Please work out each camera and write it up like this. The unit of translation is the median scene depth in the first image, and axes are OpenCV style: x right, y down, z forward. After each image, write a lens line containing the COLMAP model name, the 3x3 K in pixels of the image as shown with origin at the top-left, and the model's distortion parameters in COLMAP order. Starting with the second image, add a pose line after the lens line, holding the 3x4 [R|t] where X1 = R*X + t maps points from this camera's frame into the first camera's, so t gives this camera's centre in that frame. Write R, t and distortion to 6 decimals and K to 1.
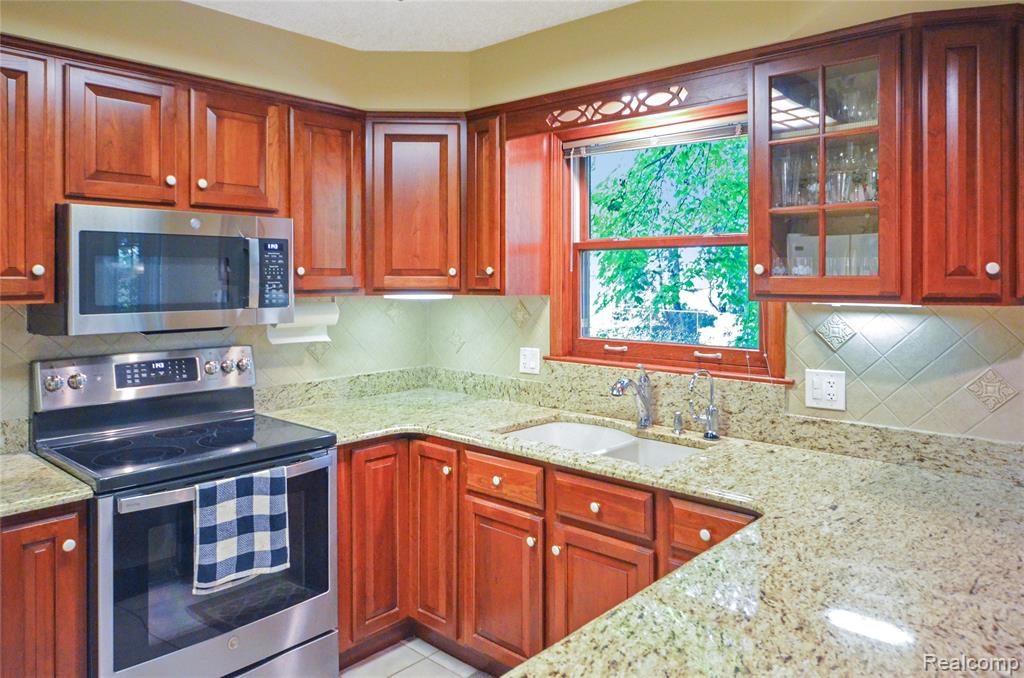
lens RADIAL K [[699.3, 0, 514.3], [0, 699.3, 276.4], [0, 0, 1]] dist [-0.001502, 0.000901]
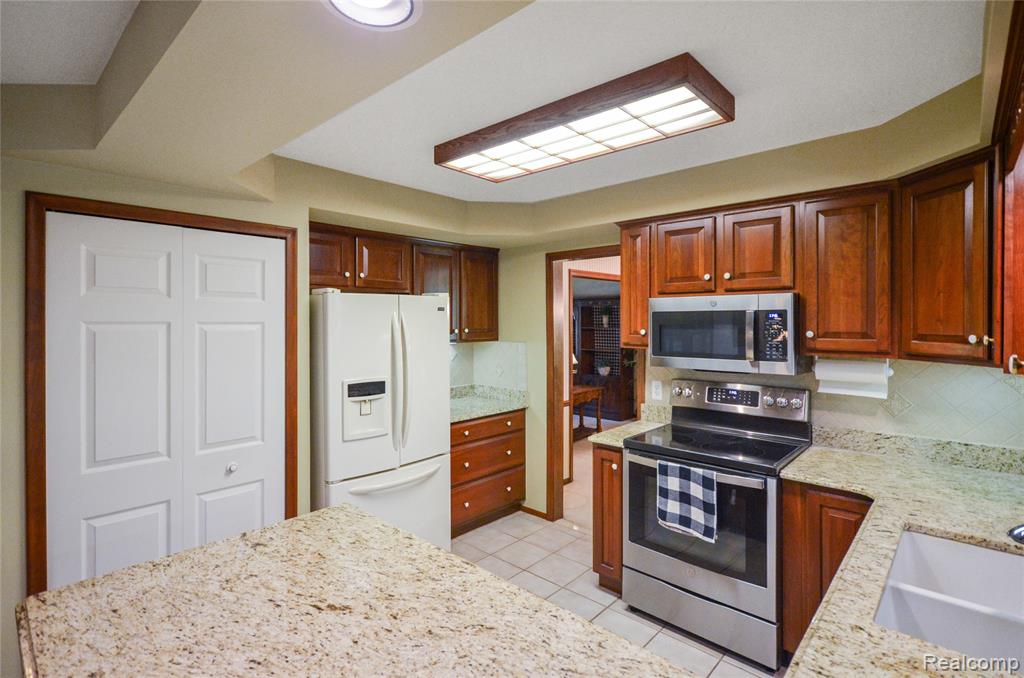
lens RADIAL K [[491.5, 0, 517.7], [0, 491.5, 323.0], [0, 0, 1]] dist [0.000888, 0.000275]
pose [[-0.002149, 0.005771, -0.999981, 0.641775], [0.003586, 0.999977, 0.005763, -0.039539], [0.999991, -0.003574, -0.002170, 0.564855]]
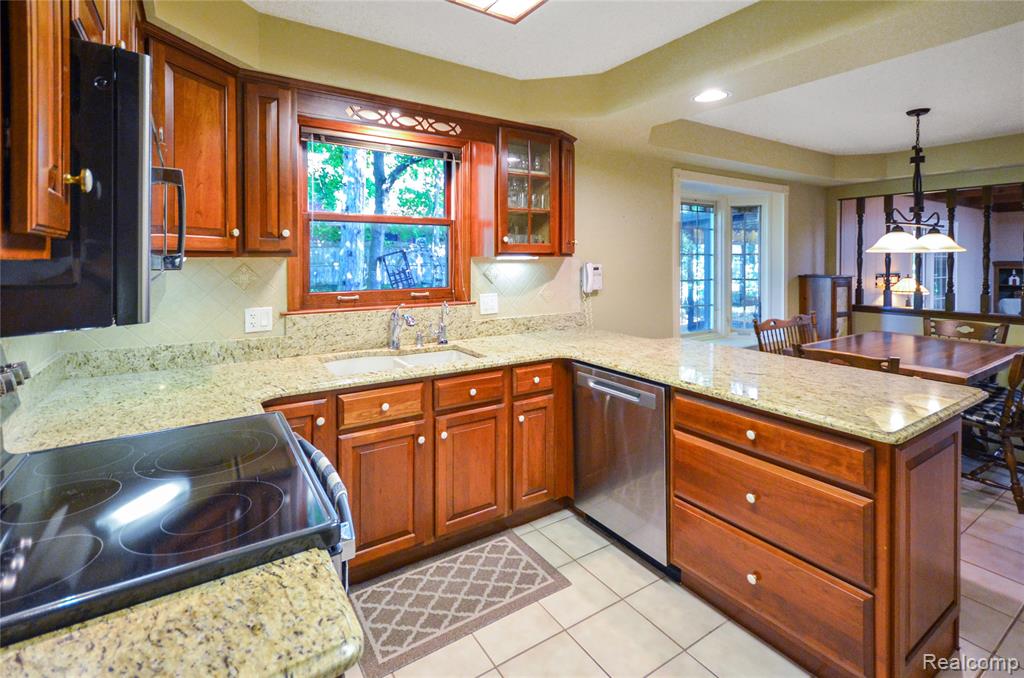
lens RADIAL K [[479.2, 0, 516.2], [0, 479.2, 259.4], [0, 0, 1]] dist [0.002012, 0.000145]
pose [[0.251138, -0.004482, 0.967941, -0.787480], [-0.003460, 0.999979, 0.005528, 0.031292], [-0.967945, -0.004737, 0.251117, 0.586343]]
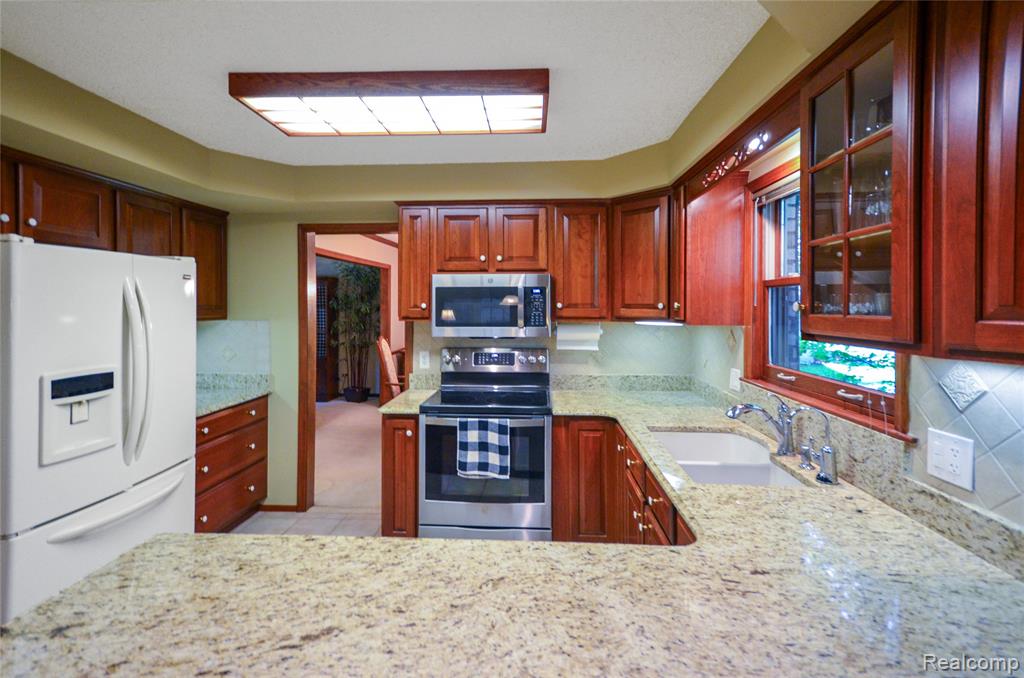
lens RADIAL K [[460.3, 0, 513.5], [0, 460.3, 304.3], [0, 0, 1]] dist [0.019399, 0.000655]
pose [[0.630096, 0.000002, -0.776518, 0.534069], [-0.000020, 1.000000, -0.000014, -0.012130], [0.776518, 0.000025, 0.630096, 0.274826]]
